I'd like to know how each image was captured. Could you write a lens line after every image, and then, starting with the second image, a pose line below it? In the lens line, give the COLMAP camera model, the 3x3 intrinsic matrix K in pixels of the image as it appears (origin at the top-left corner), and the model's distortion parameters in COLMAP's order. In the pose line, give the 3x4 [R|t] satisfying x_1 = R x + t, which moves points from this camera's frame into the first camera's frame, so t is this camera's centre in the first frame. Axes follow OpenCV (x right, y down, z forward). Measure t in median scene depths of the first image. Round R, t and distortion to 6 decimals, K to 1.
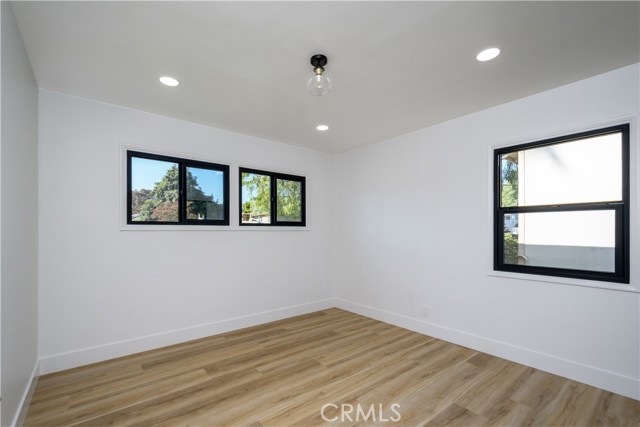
lens RADIAL K [[286.0, 0, 318.6], [0, 286.0, 229.4], [0, 0, 1]] dist [0.002099, -0.000190]
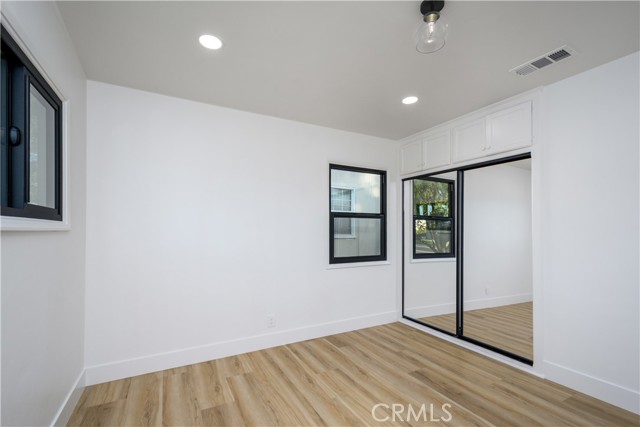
lens RADIAL K [[286.0, 0, 318.6], [0, 286.0, 229.4], [0, 0, 1]] dist [0.002099, -0.000190]
pose [[0.182912, -0.002461, 0.983126, -0.576431], [-0.005834, 0.999977, 0.003588, -0.004987], [-0.983112, -0.006392, 0.182894, 0.839877]]
